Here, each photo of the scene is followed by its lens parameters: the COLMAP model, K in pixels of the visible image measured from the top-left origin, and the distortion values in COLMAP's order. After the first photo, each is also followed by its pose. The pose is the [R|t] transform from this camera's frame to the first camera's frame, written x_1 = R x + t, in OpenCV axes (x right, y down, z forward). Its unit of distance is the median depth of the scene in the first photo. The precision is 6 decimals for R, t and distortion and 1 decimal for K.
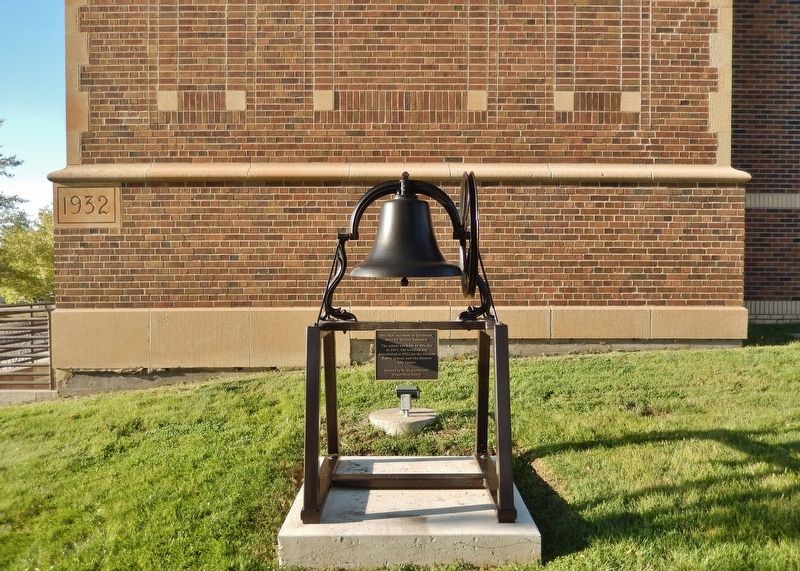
lens RADIAL K [[618.5, 0, 327.7], [0, 618.5, 286.5], [0, 0, 1]] dist [-0.015514, -0.004587]
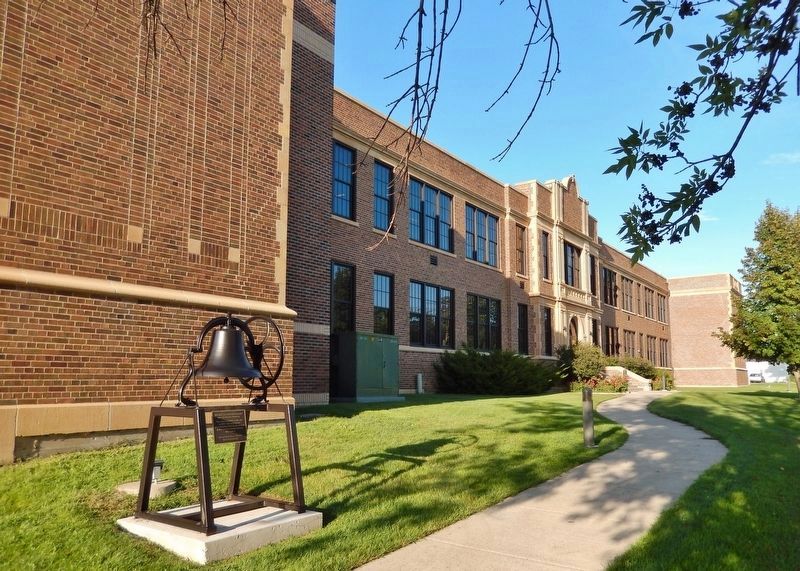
lens RADIAL K [[618.5, 0, 399.0], [0, 618.5, 282.8], [0, 0, 1]] dist [-0.015514, -0.004587]
pose [[0.586204, 0.124956, 0.800469, -0.432113], [0.009824, 0.986865, -0.161248, 0.002140], [-0.810104, 0.102388, 0.577277, -0.143624]]
